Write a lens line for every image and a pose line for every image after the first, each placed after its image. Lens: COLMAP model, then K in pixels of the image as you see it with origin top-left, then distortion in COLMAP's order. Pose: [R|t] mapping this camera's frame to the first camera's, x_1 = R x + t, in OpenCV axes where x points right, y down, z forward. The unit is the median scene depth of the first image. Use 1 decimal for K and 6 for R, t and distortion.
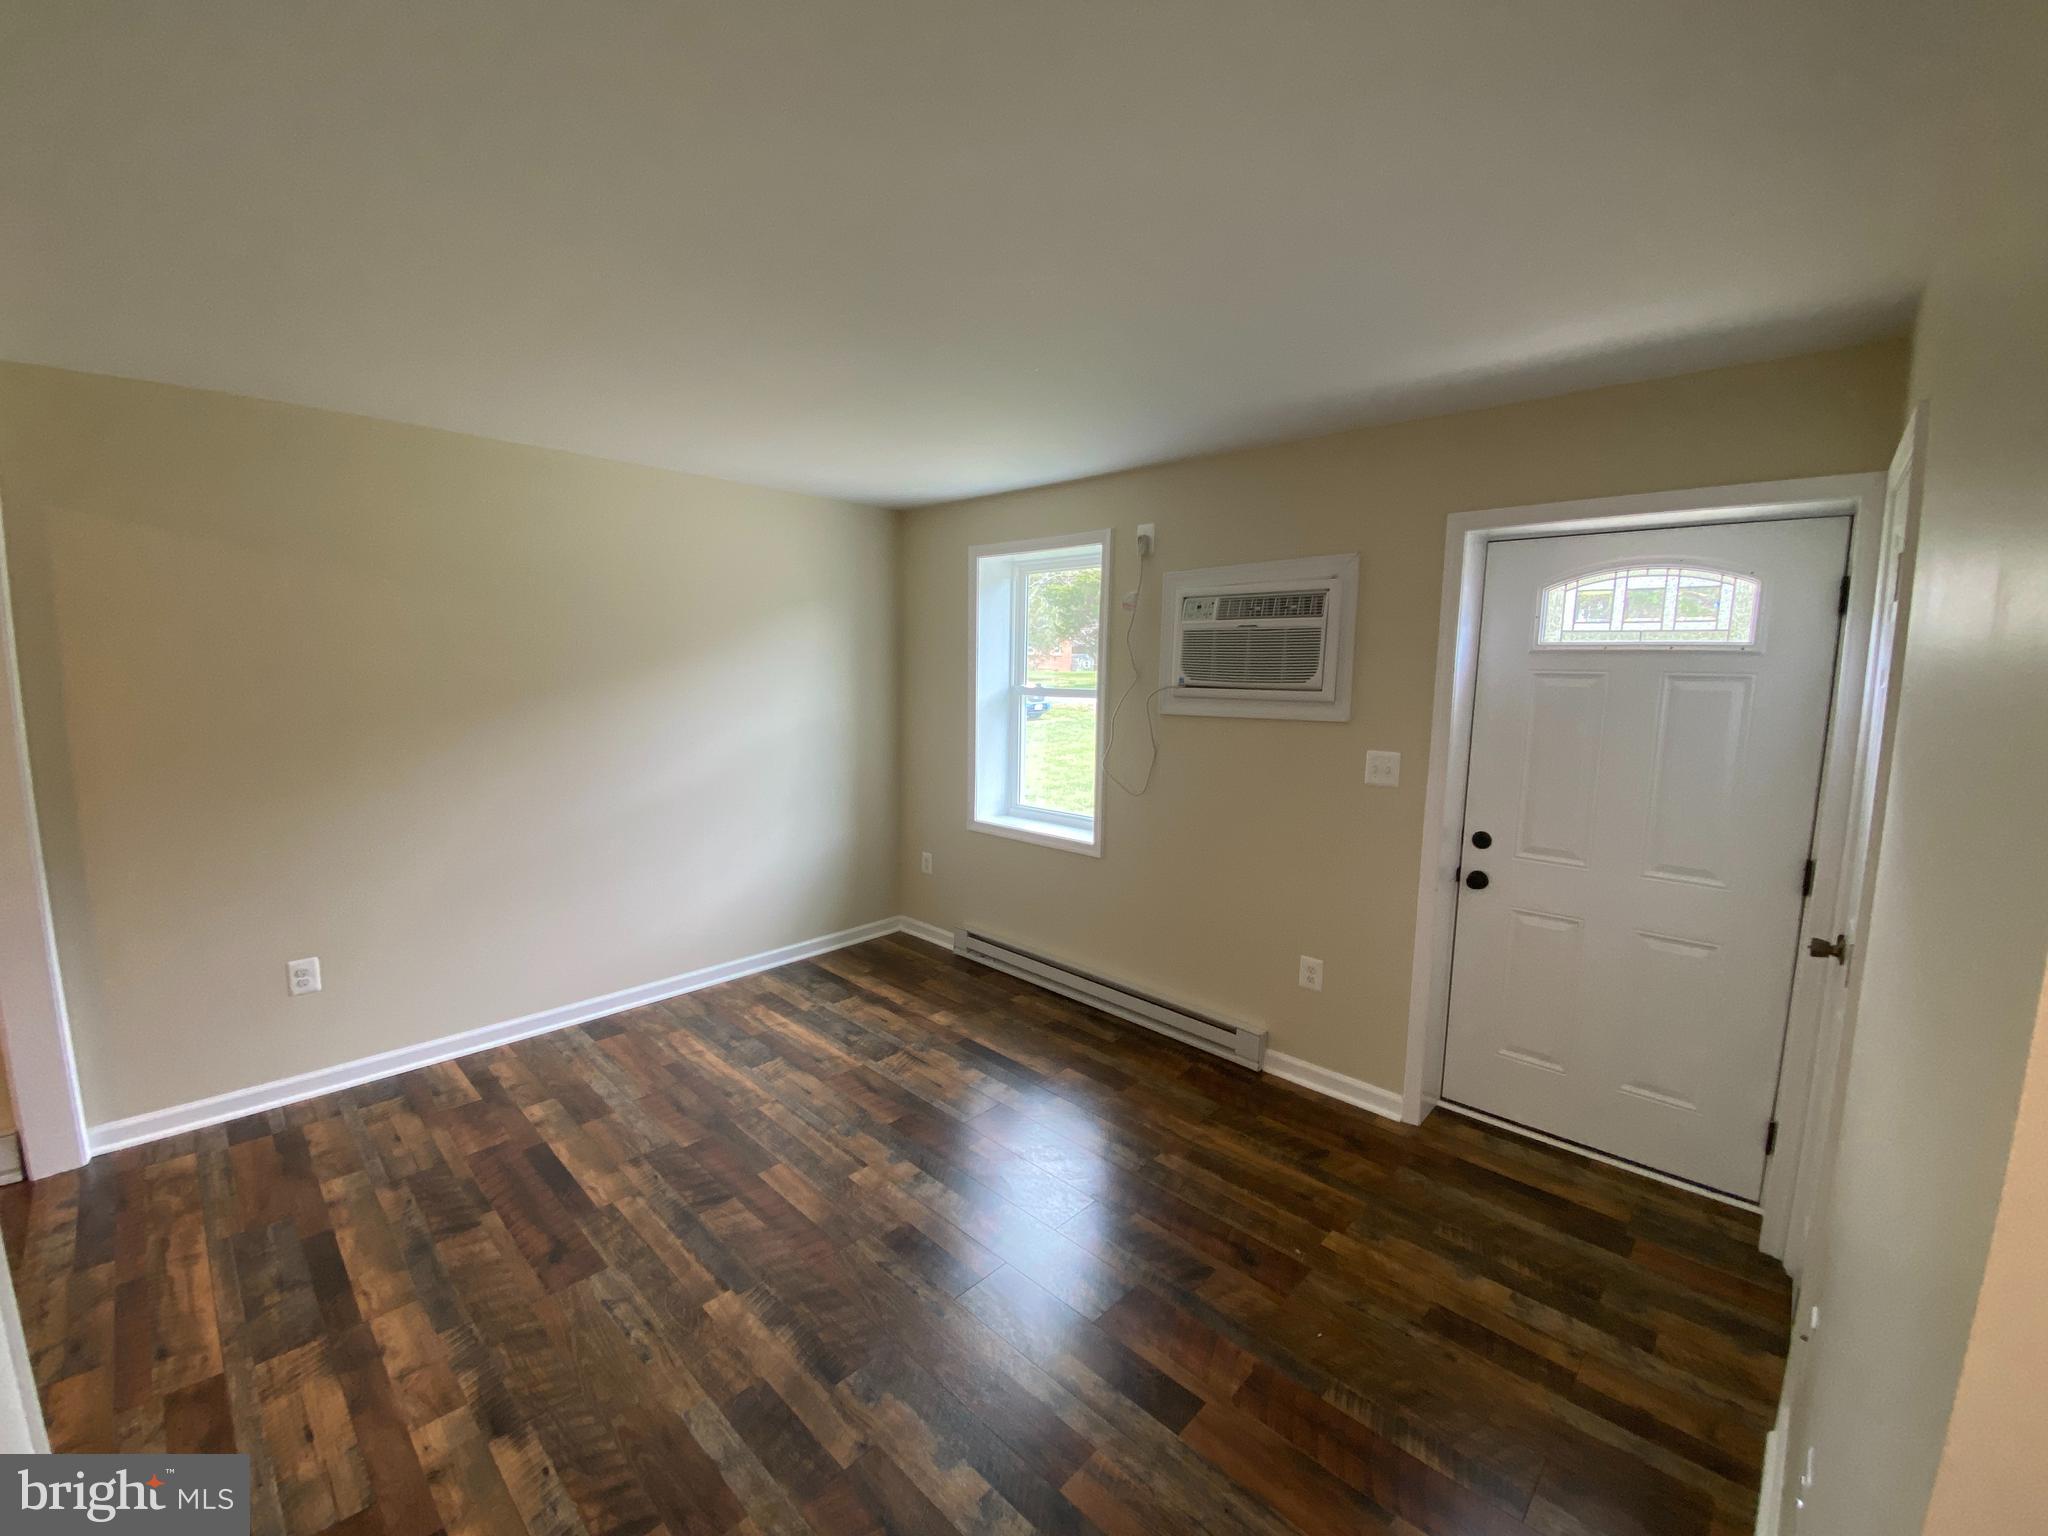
lens RADIAL K [[837.1, 0, 1024.0], [0, 837.1, 768.0], [0, 0, 1]] dist [0.042720, -0.025086]
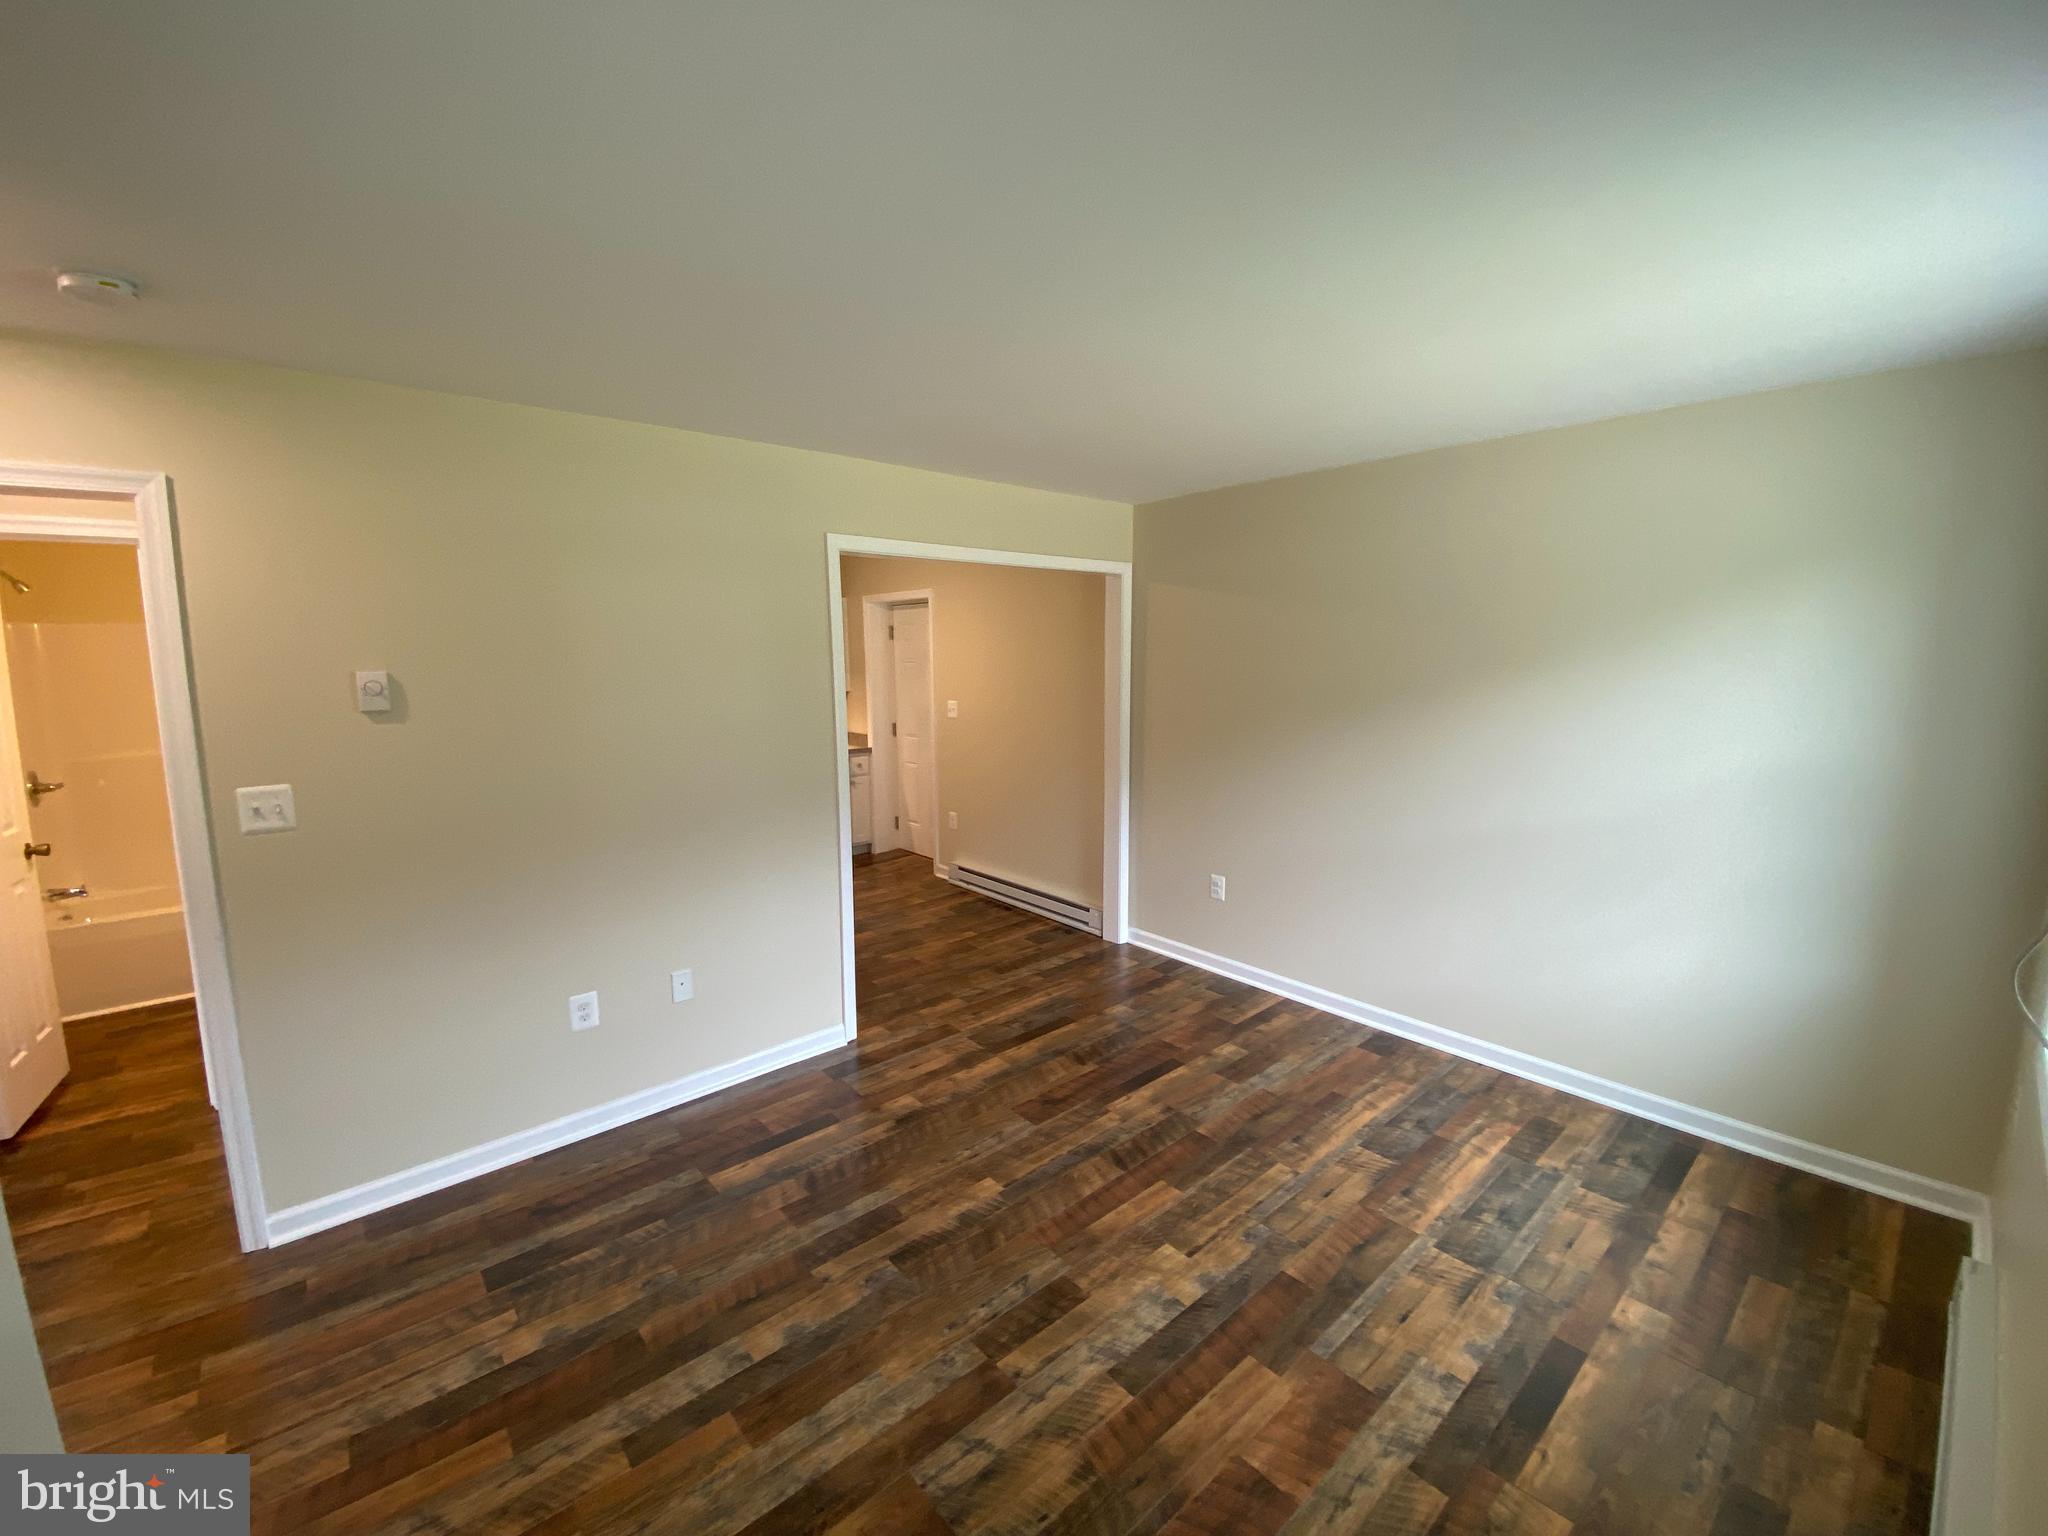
lens RADIAL K [[839.9, 0, 1024.0], [0, 839.9, 768.0], [0, 0, 1]] dist [0.022144, -0.022558]
pose [[-0.085609, 0.124627, -0.988503, 0.600136], [-0.123606, 0.983152, 0.134658, -0.110035], [0.988632, 0.133713, -0.068762, 0.808216]]
